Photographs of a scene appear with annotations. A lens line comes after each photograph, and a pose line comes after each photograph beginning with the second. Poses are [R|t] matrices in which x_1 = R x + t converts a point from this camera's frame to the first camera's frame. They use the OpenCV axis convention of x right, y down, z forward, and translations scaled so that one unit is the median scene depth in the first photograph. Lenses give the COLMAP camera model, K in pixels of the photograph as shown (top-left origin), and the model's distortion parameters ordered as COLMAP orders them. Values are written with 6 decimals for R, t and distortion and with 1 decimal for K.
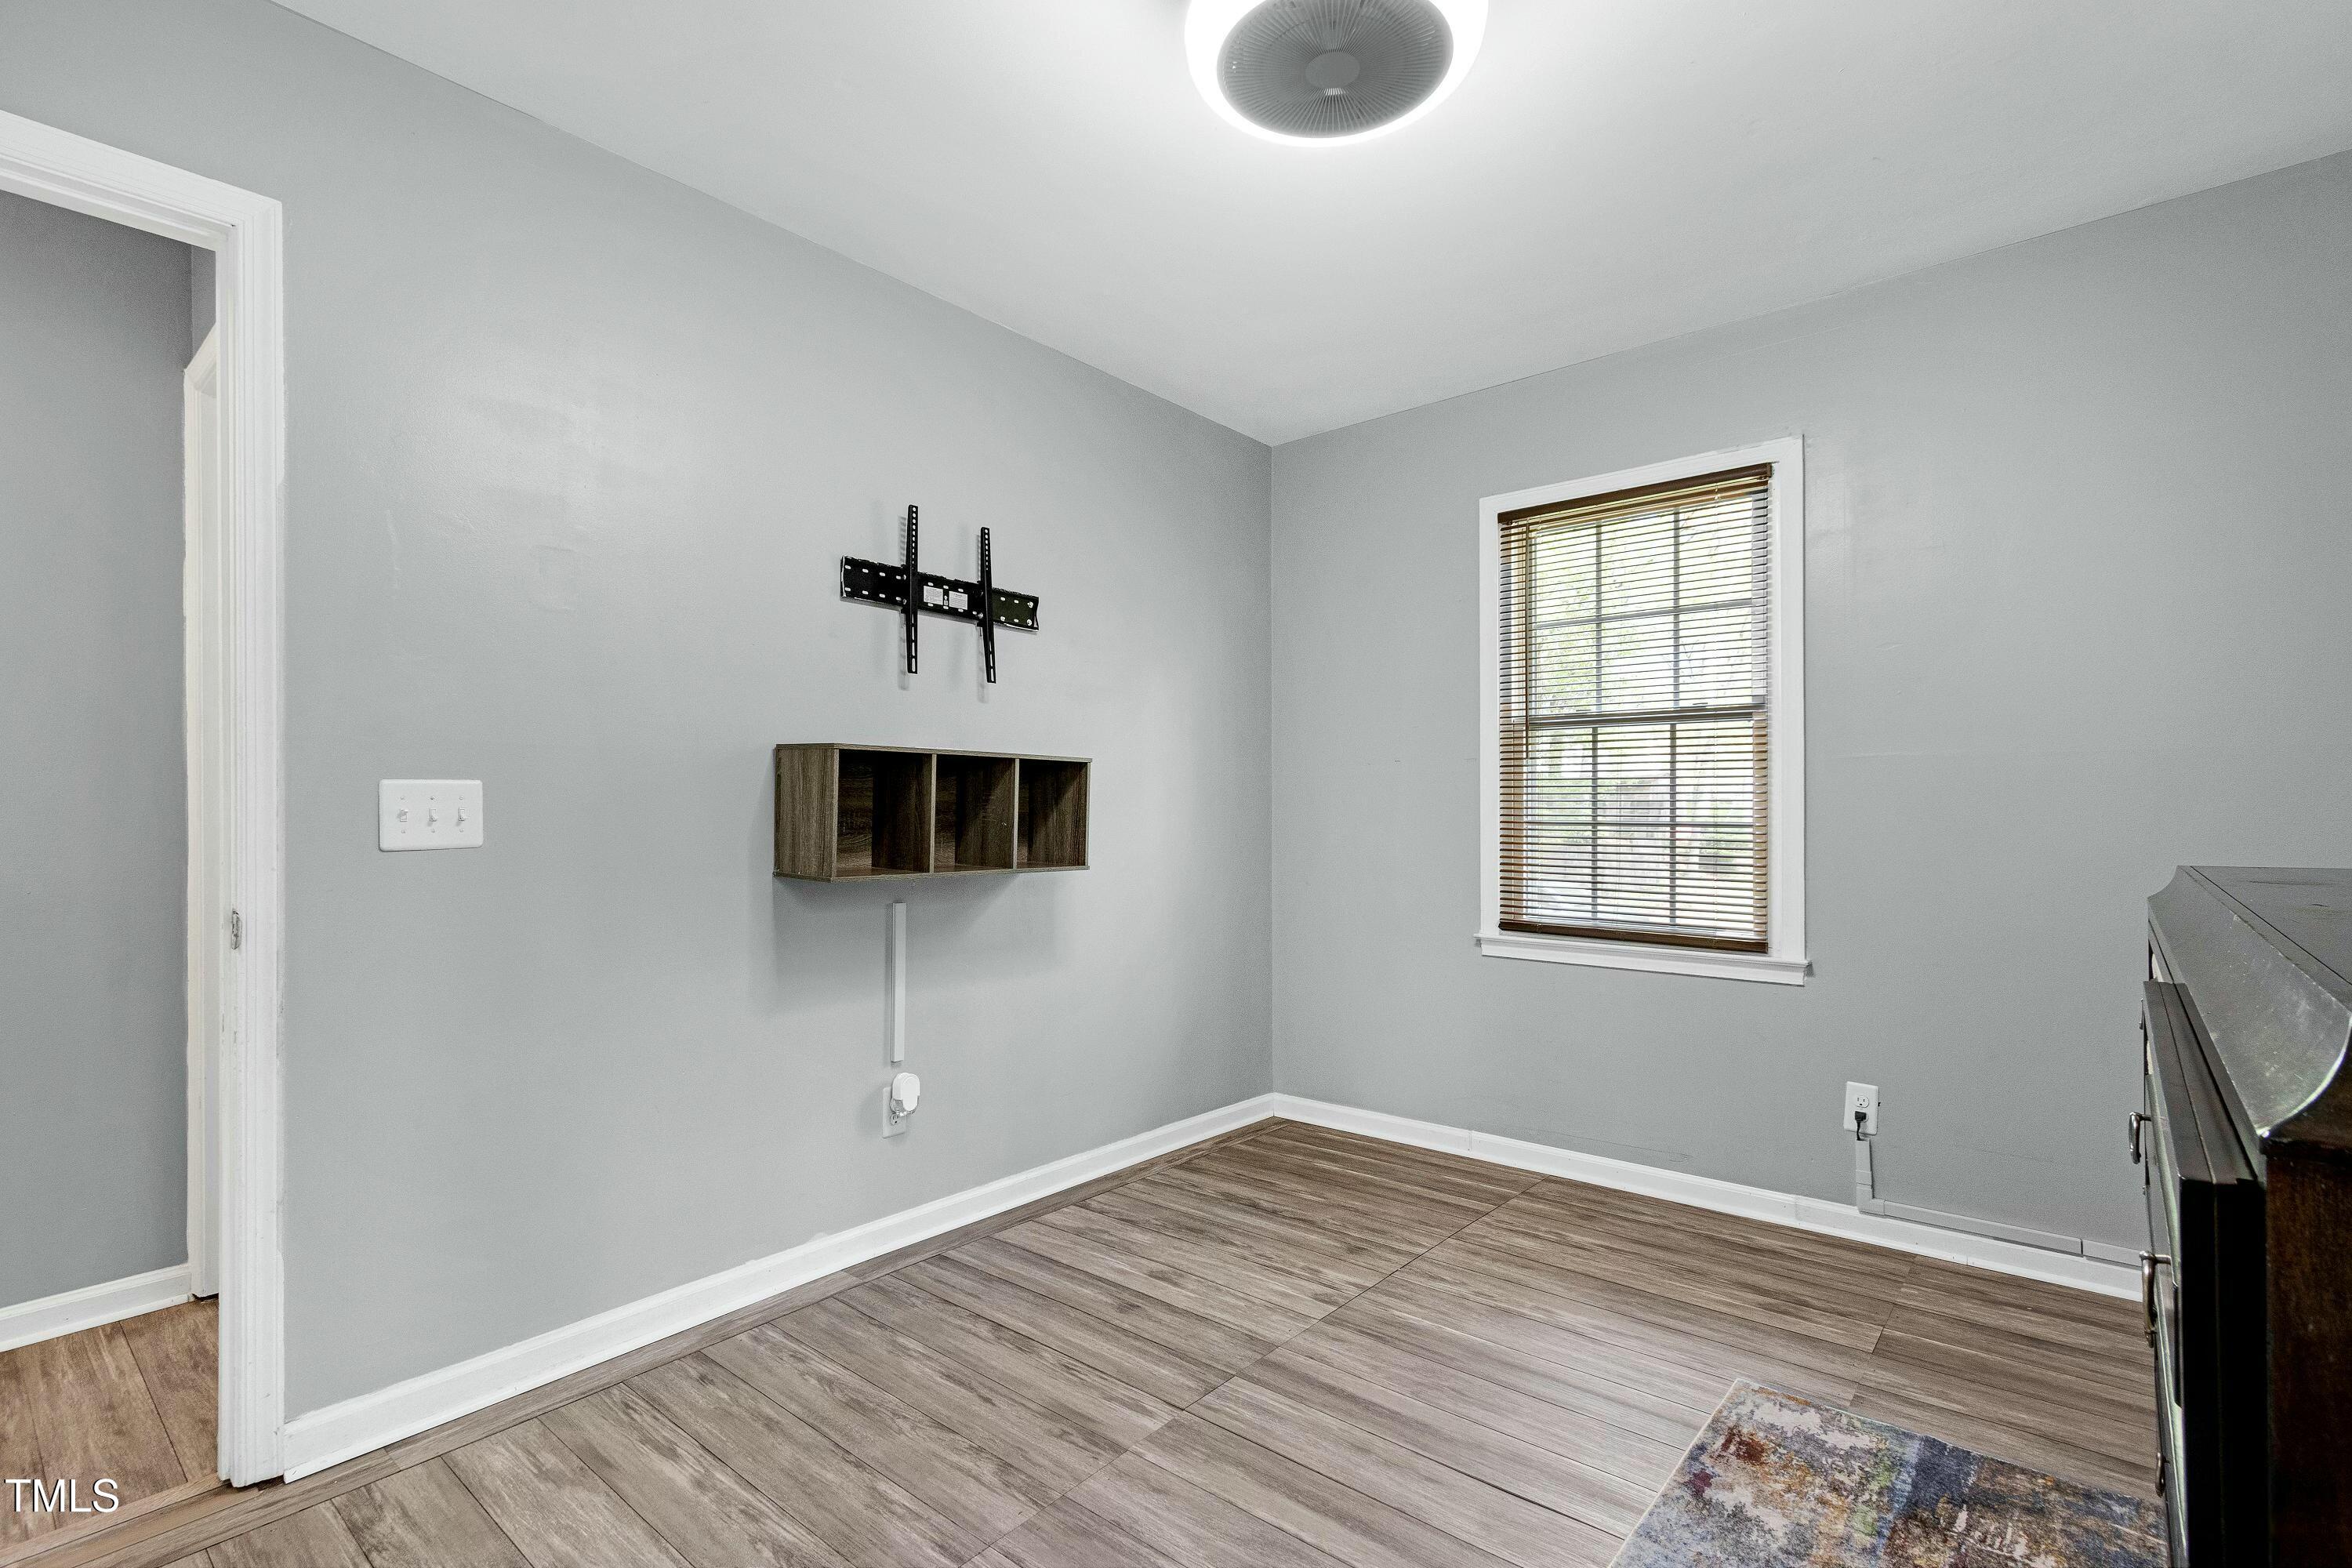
lens RADIAL K [[1103.0, 0, 1165.8], [0, 1103.0, 788.5], [0, 0, 1]] dist [0.010891, -0.000788]
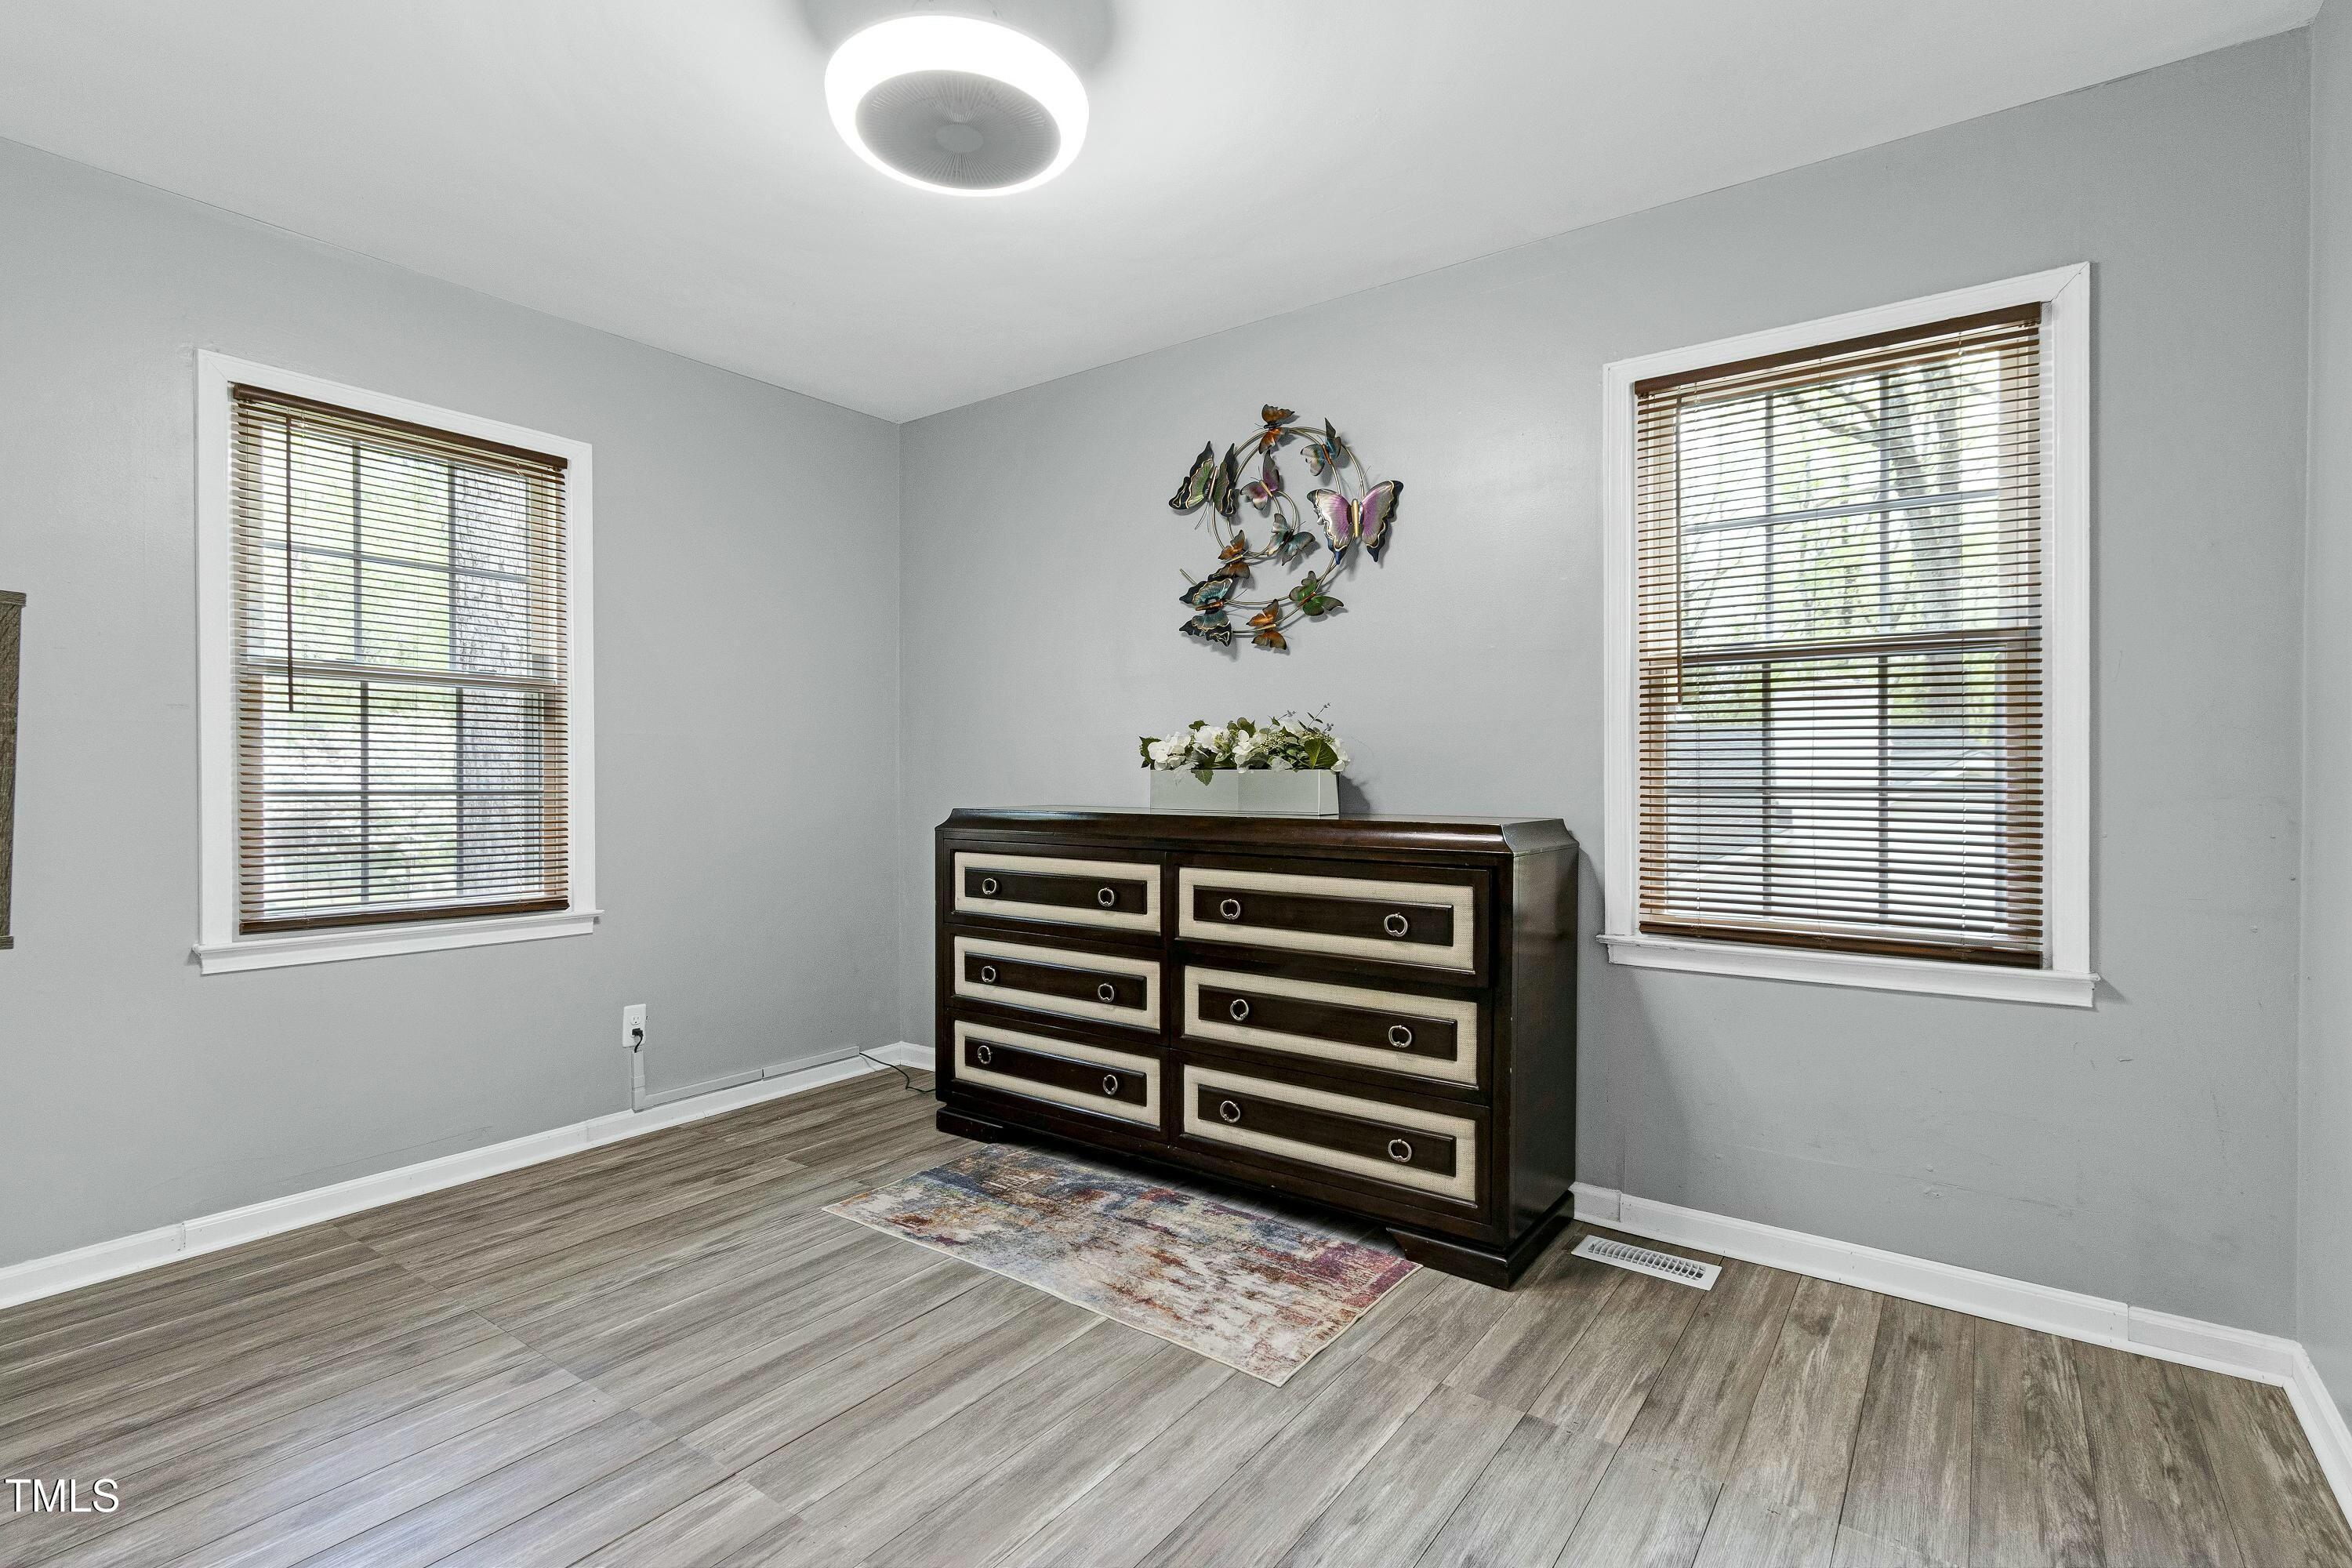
lens RADIAL K [[1103.0, 0, 1160.7], [0, 1103.0, 774.2], [0, 0, 1]] dist [0.010891, -0.000788]
pose [[-0.077598, 0.007972, 0.996953, -0.635038], [-0.020935, 0.999735, -0.009623, 0.015490], [-0.996765, -0.021617, -0.077410, 0.546572]]
